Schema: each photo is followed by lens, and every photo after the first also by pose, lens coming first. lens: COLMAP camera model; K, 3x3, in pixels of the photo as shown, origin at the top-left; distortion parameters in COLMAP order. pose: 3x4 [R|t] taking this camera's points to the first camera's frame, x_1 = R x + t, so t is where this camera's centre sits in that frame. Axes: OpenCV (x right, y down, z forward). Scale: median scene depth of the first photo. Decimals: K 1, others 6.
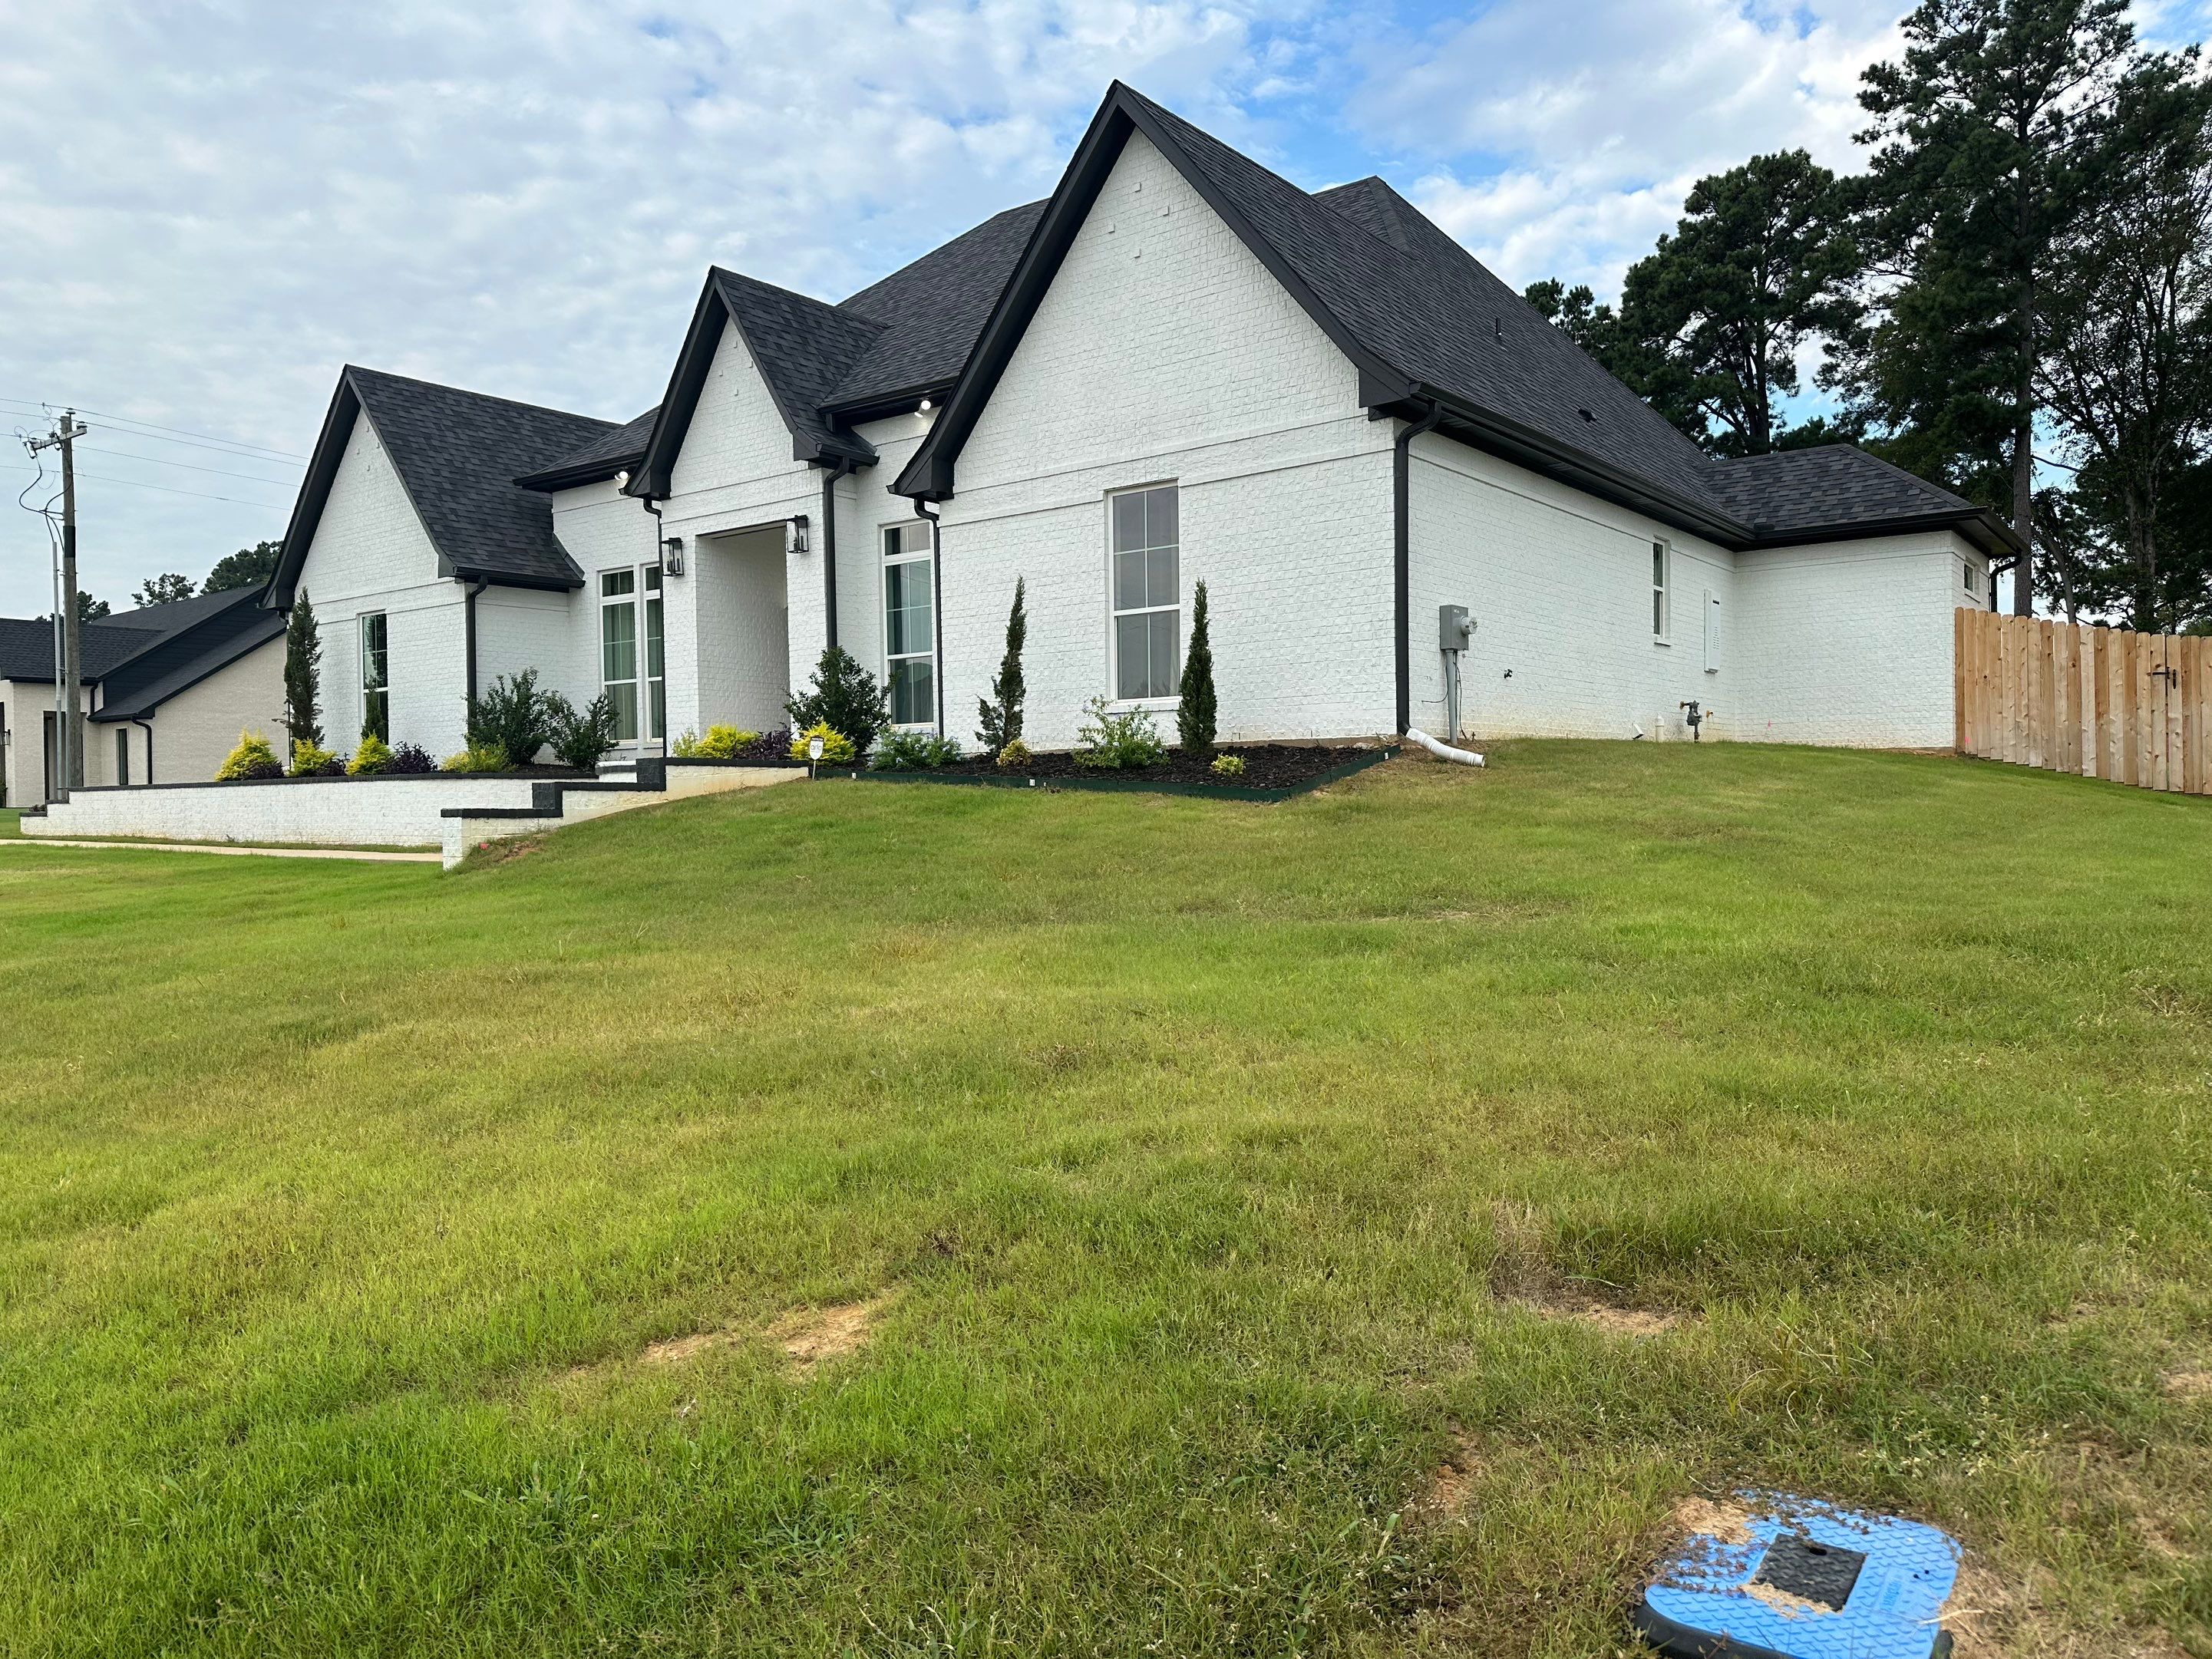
lens RADIAL K [[1508.3, 0, 1113.1], [0, 1508.3, 826.1], [0, 0, 1]] dist [0.046575, -0.069101]
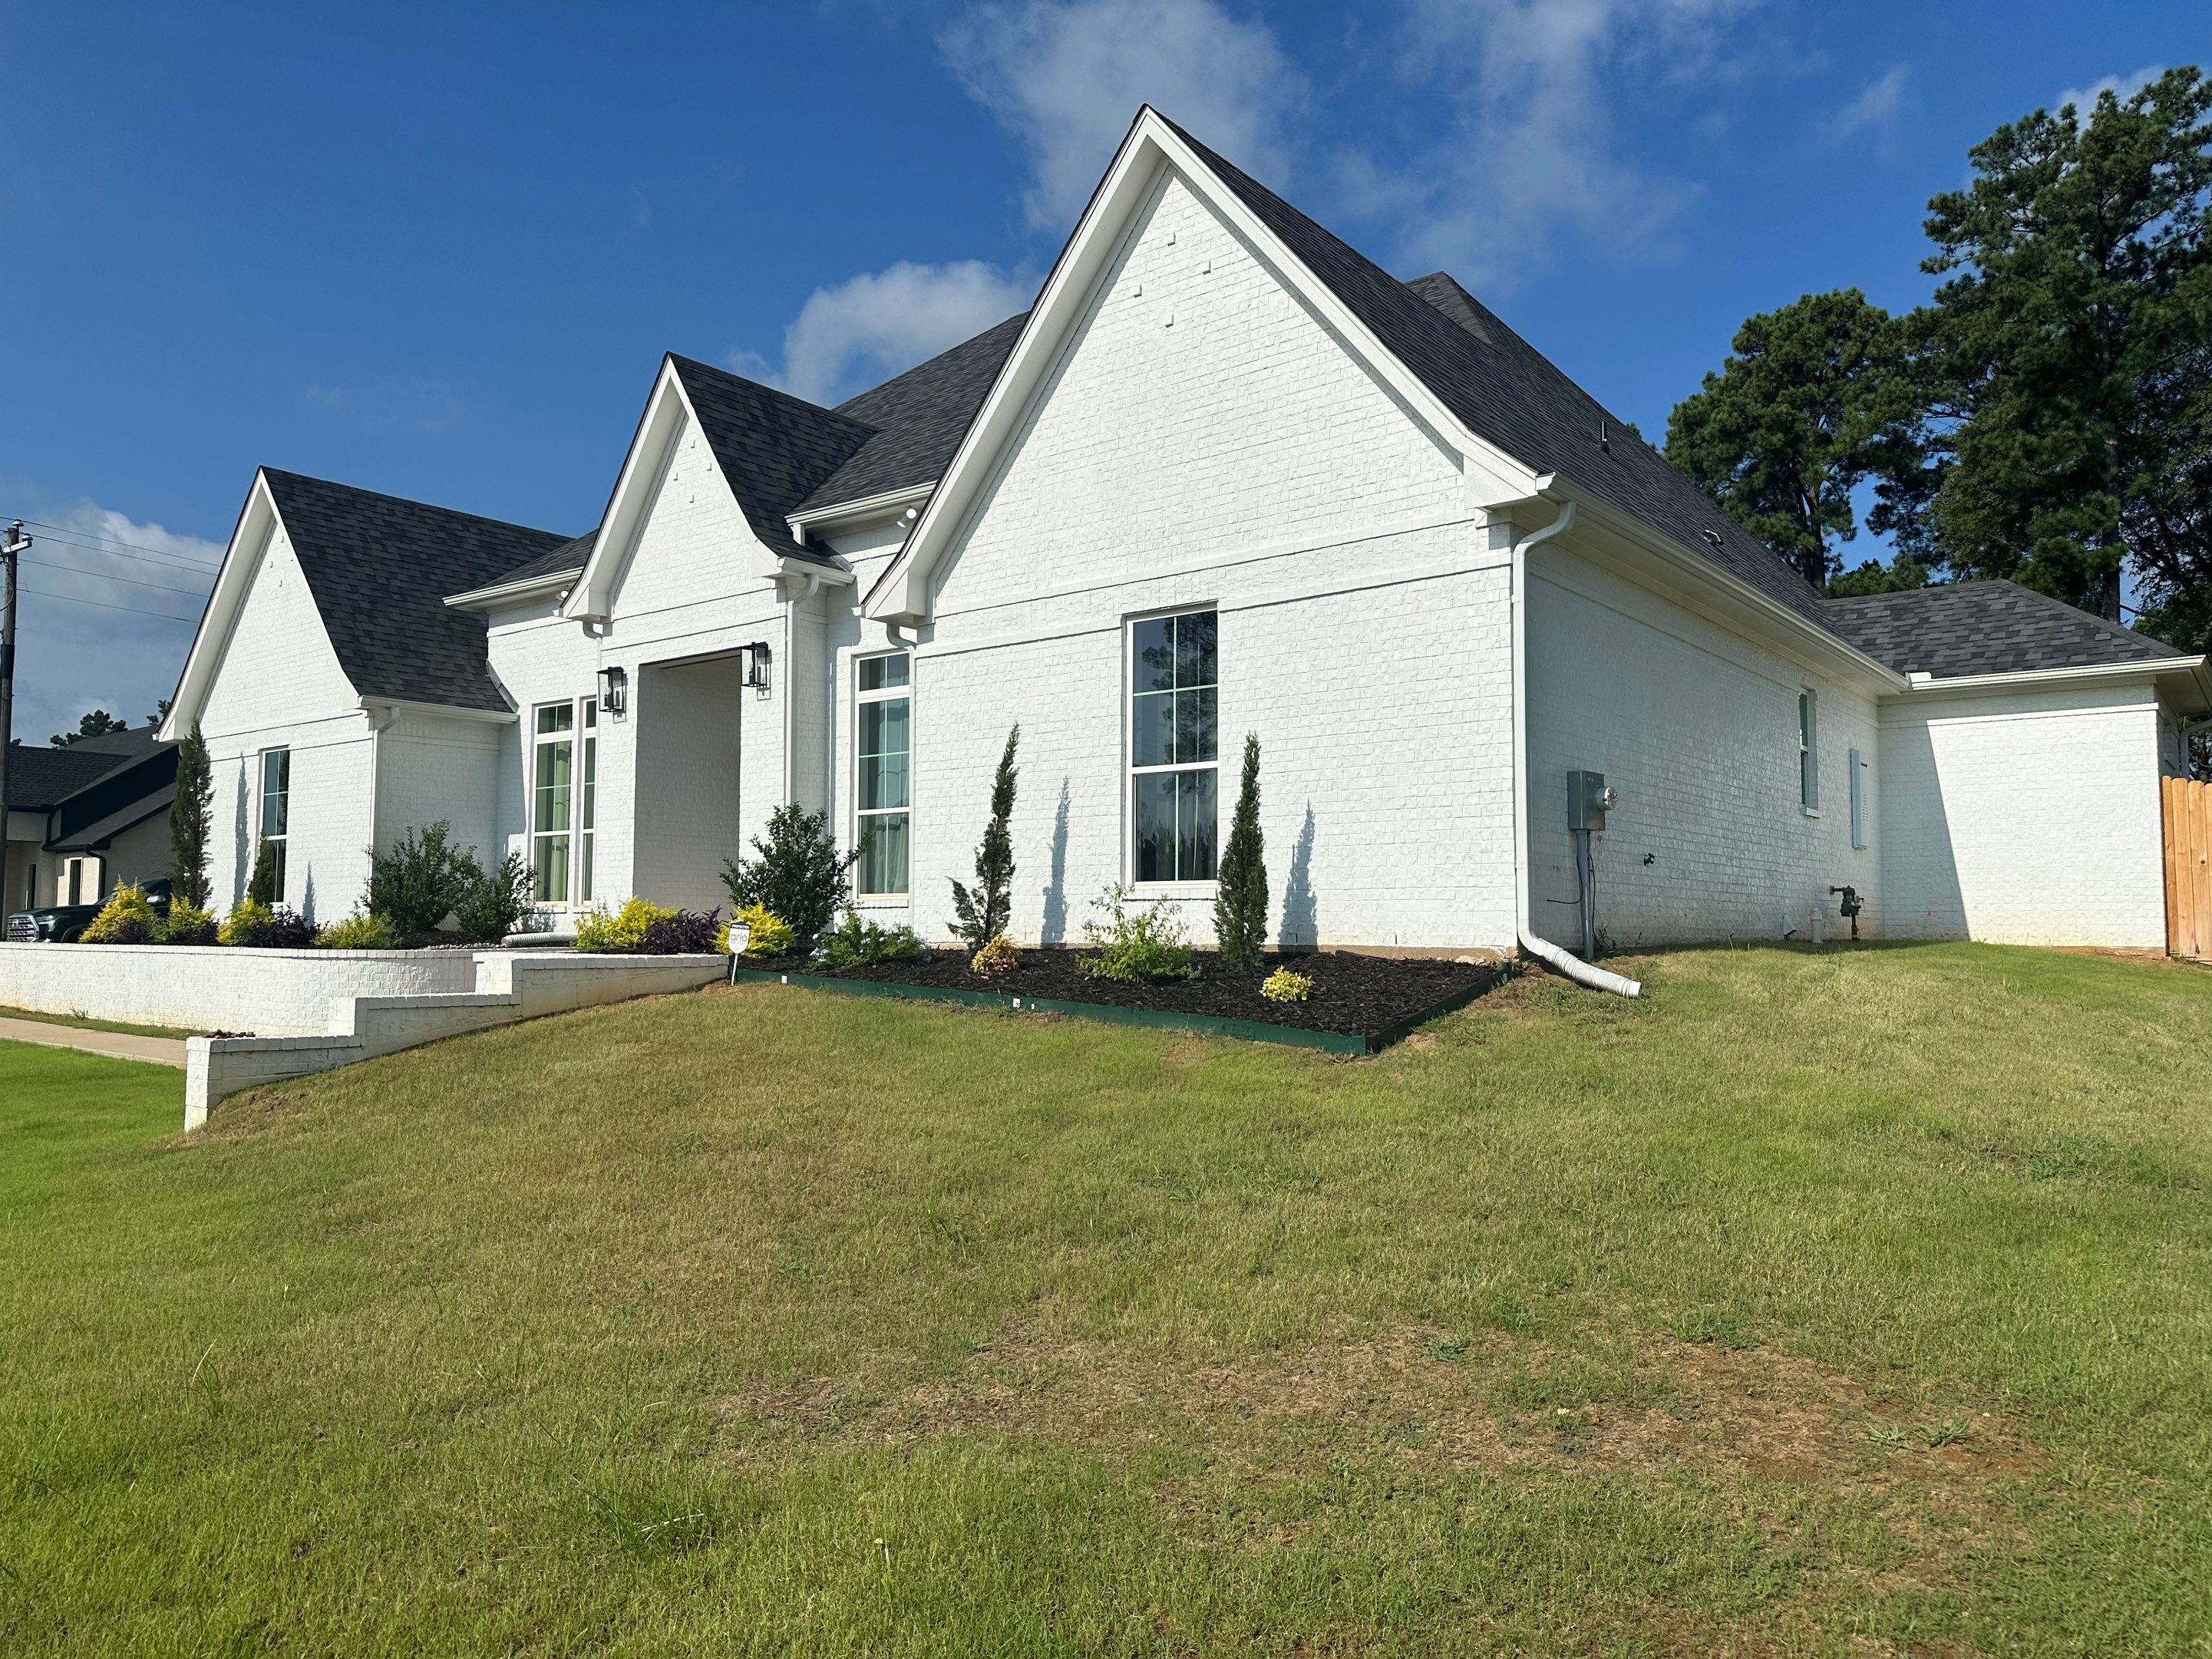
lens RADIAL K [[1541.5, 0, 1122.9], [0, 1541.5, 828.4], [0, 0, 1]] dist [-0.009807, 0.009580]
pose [[0.999839, 0.016091, -0.007926, 0.001770], [-0.016721, 0.996055, -0.087154, -0.030484], [0.006492, 0.087272, 0.996163, 0.154325]]
